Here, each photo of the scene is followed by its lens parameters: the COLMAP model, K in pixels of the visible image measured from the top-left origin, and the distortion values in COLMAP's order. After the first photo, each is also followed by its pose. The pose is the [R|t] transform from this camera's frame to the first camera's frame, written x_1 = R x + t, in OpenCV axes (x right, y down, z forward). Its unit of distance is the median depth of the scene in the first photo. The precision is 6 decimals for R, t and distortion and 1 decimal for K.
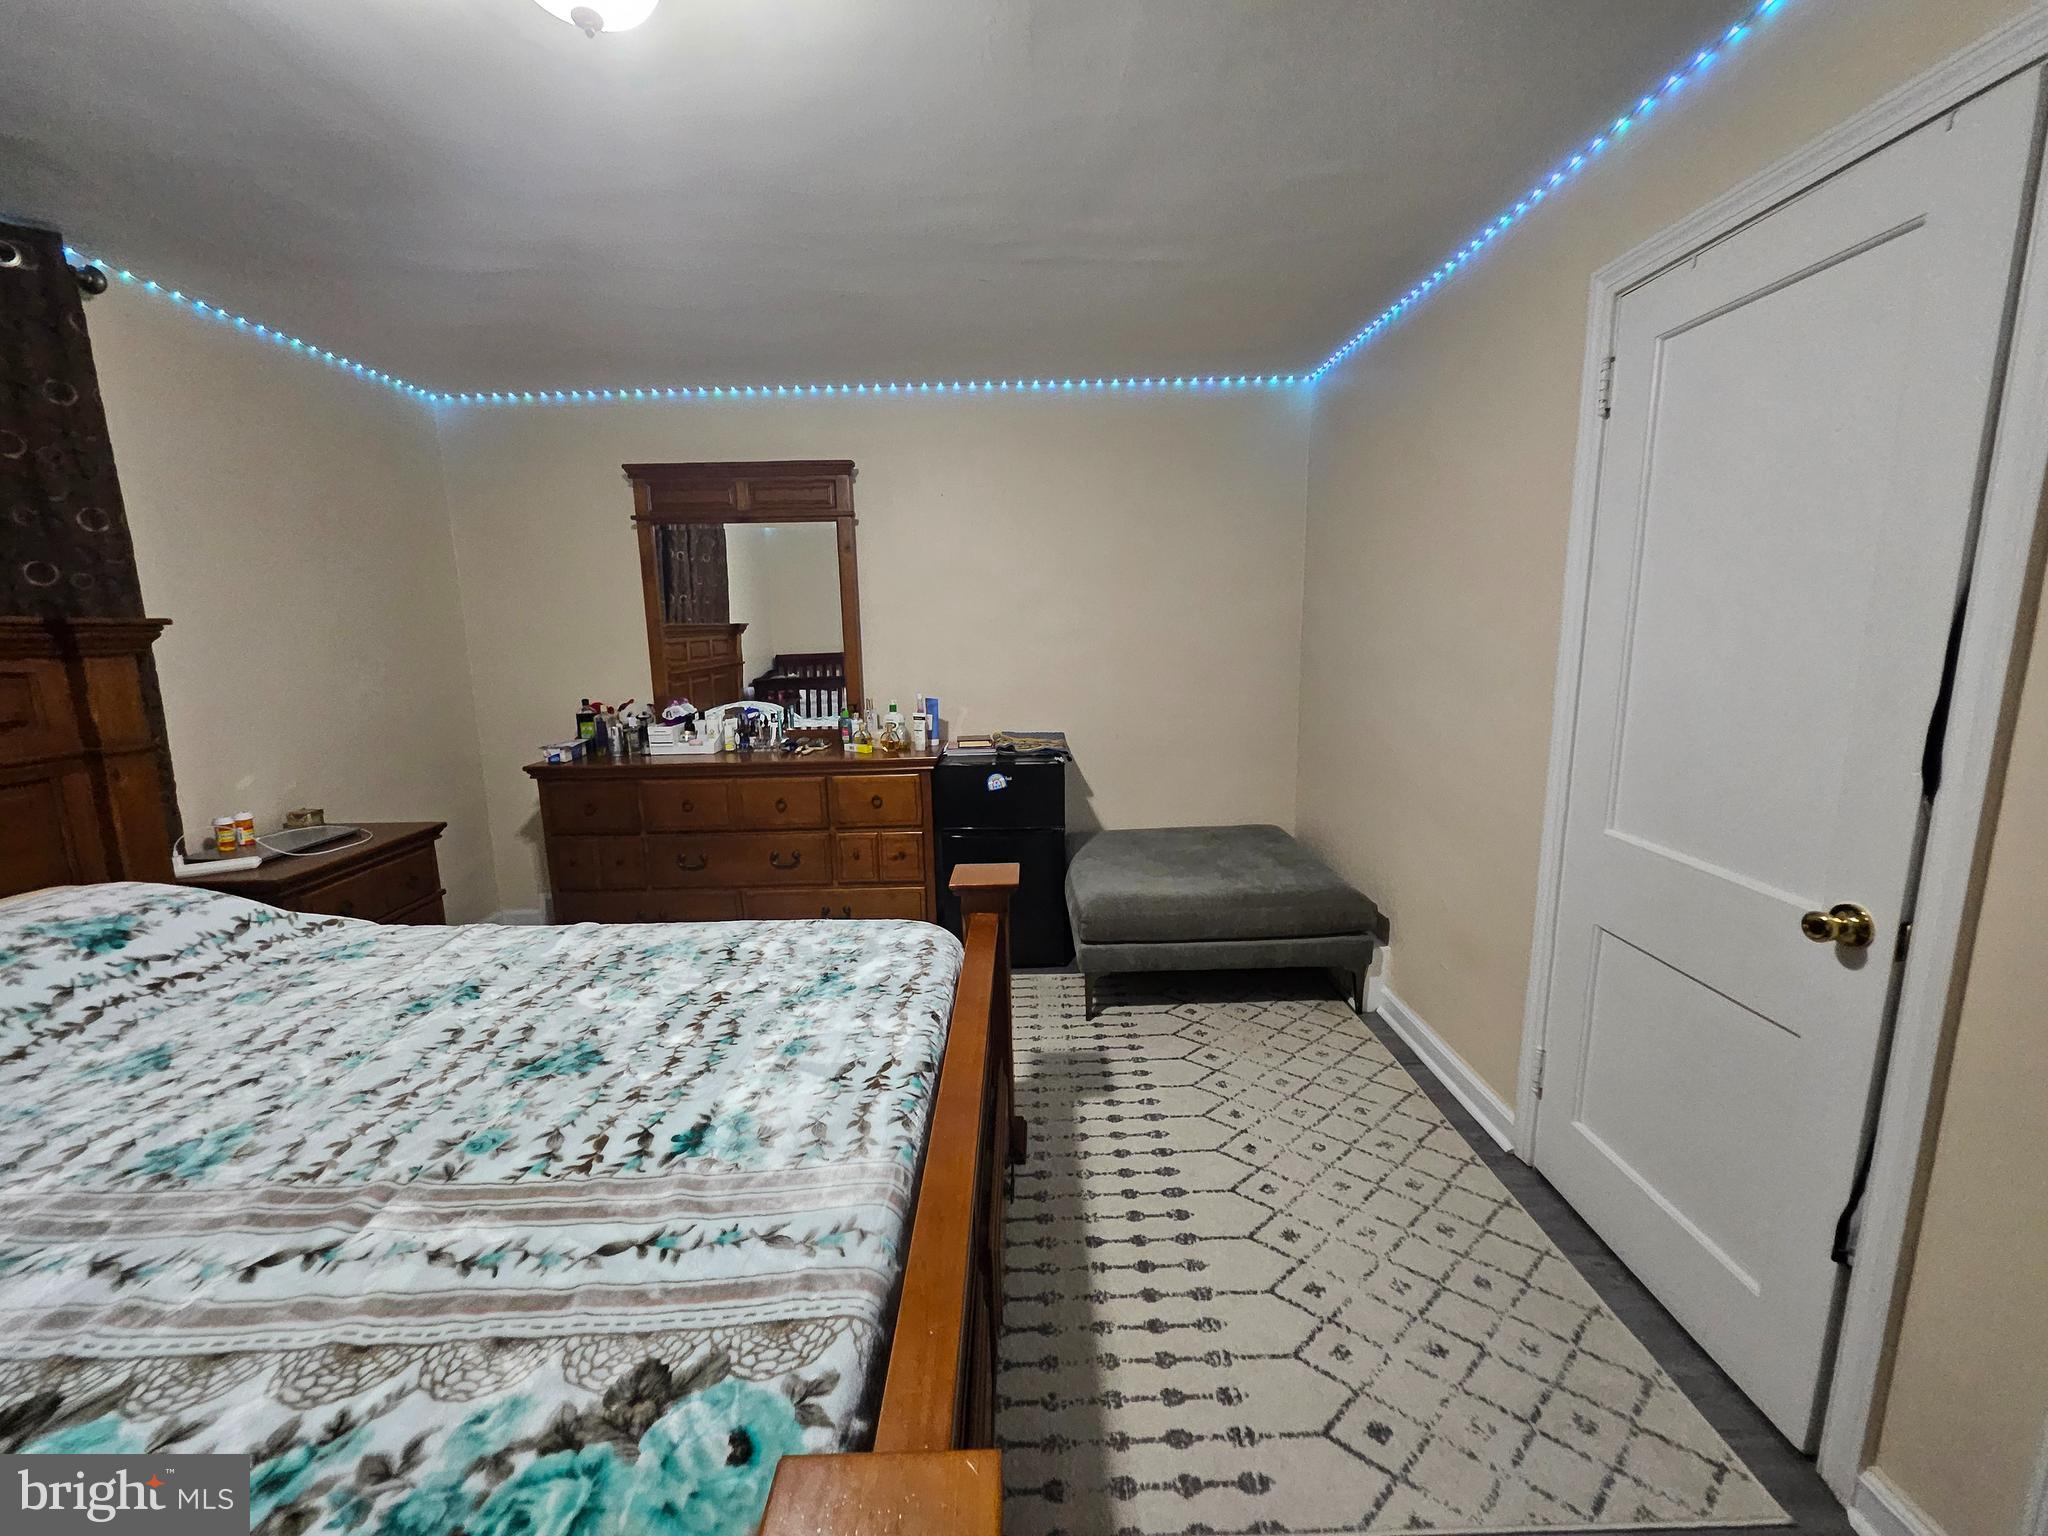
lens RADIAL K [[809.9, 0, 1026.3], [0, 809.9, 765.1], [0, 0, 1]] dist [-0.001273, 0.001429]
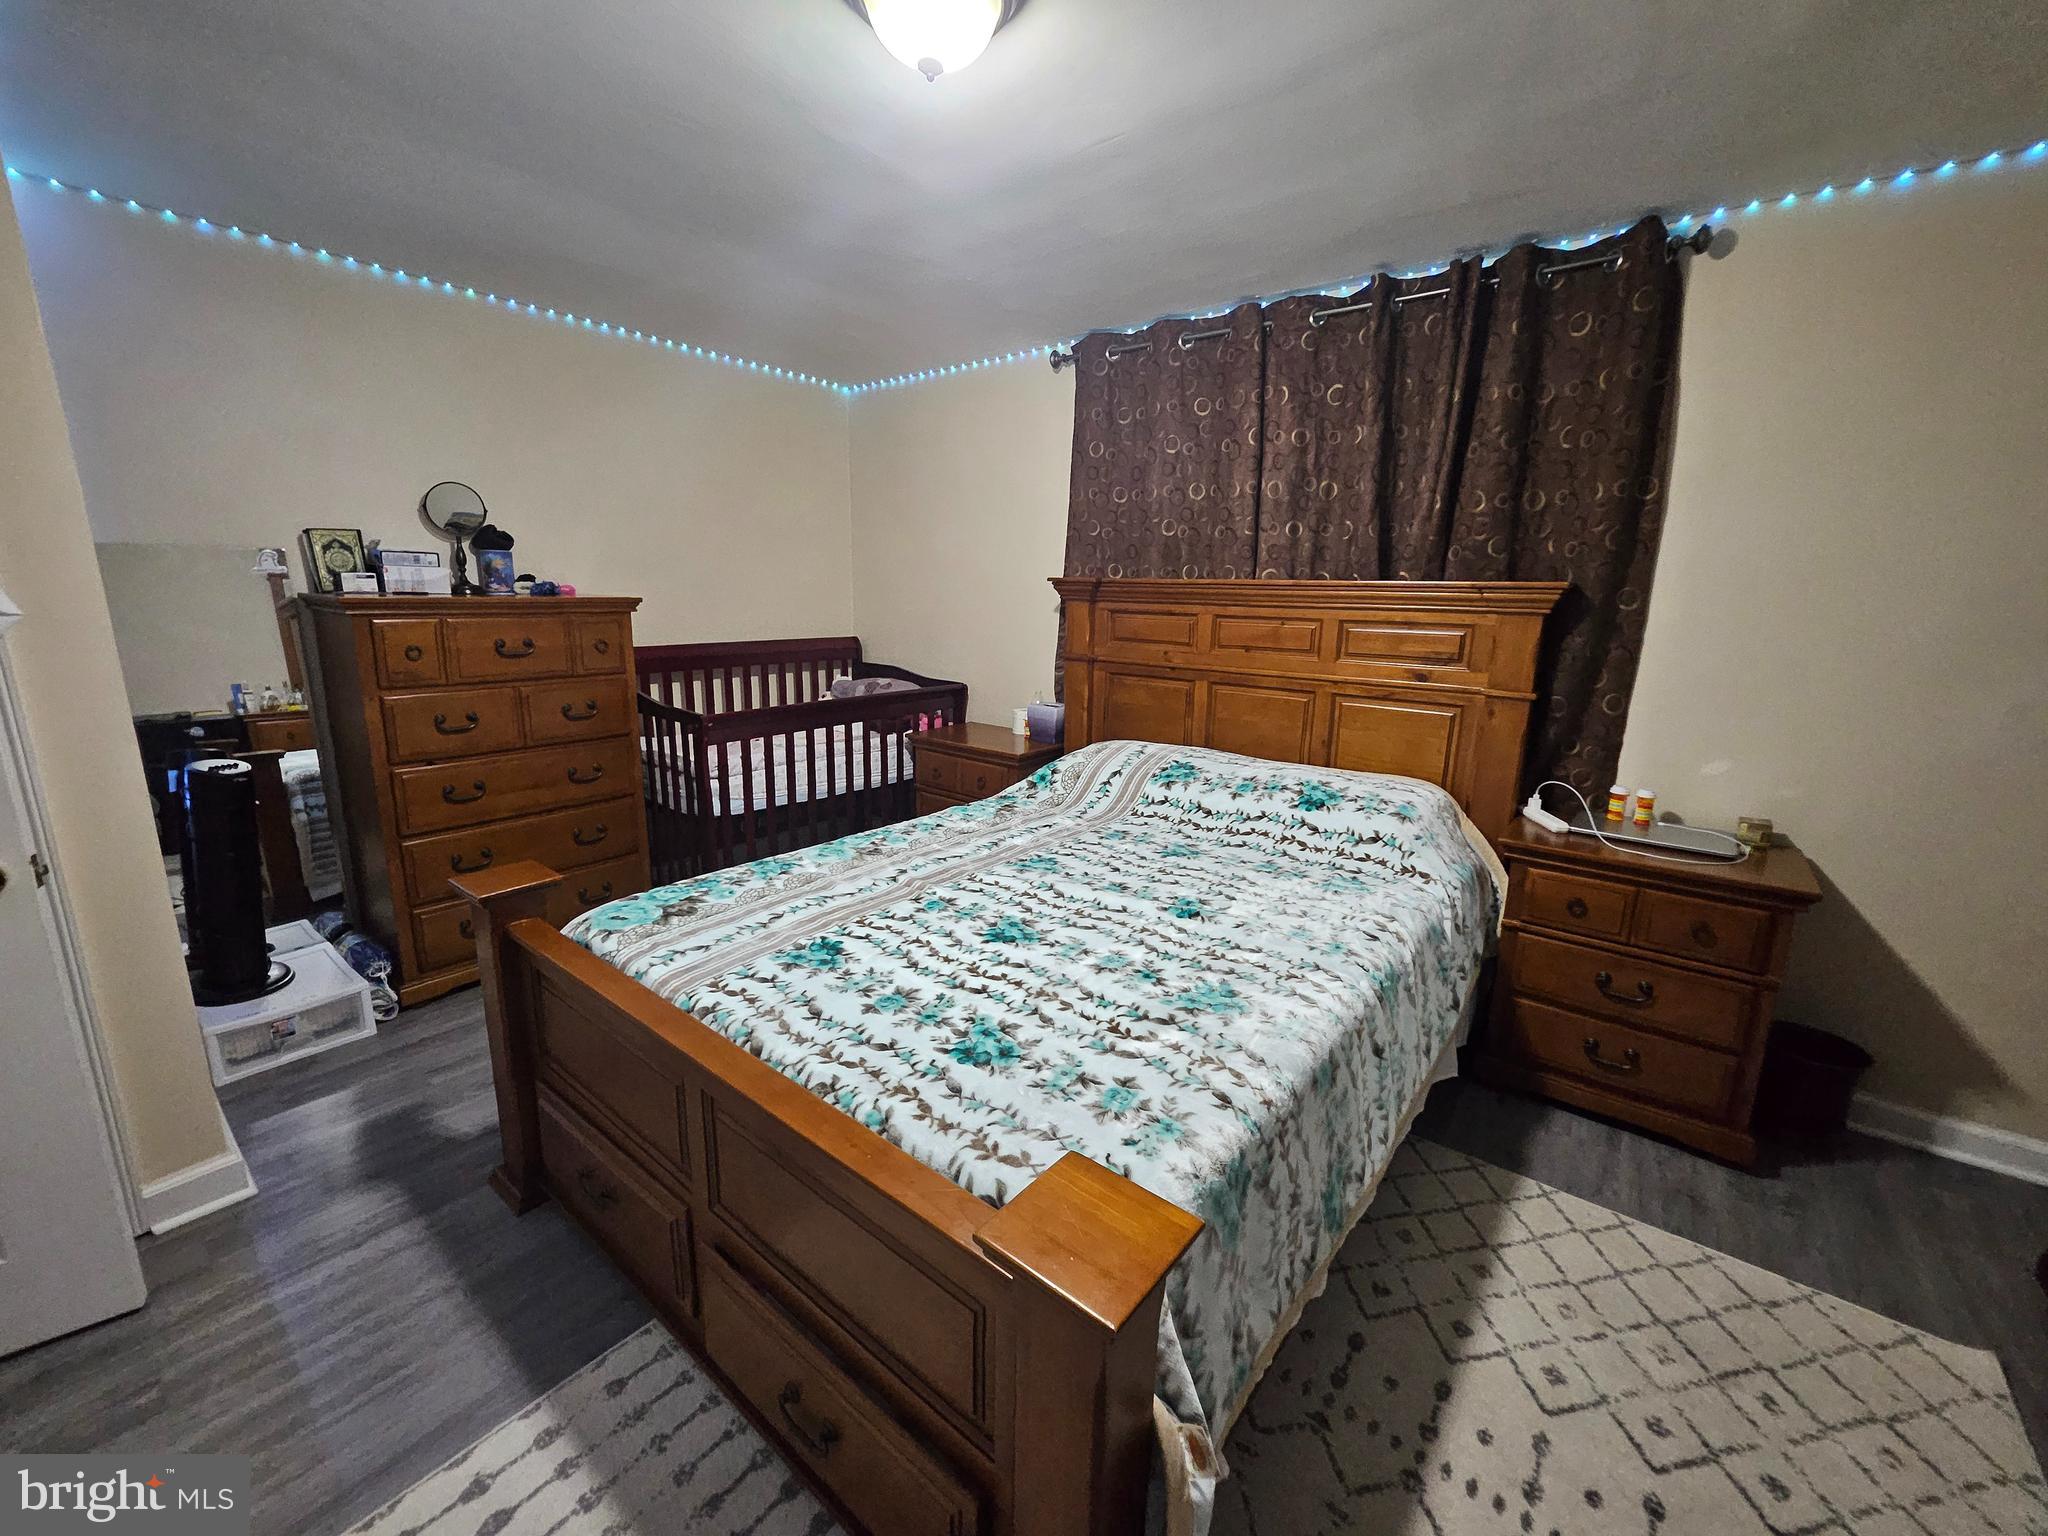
lens RADIAL K [[809.9, 0, 1017.3], [0, 809.9, 763.2], [0, 0, 1]] dist [-0.001273, 0.001429]
pose [[-0.631185, 0.173322, -0.756019, 0.359878], [-0.137136, 0.934420, 0.328714, -0.317752], [0.763413, 0.311157, -0.566024, 1.703961]]
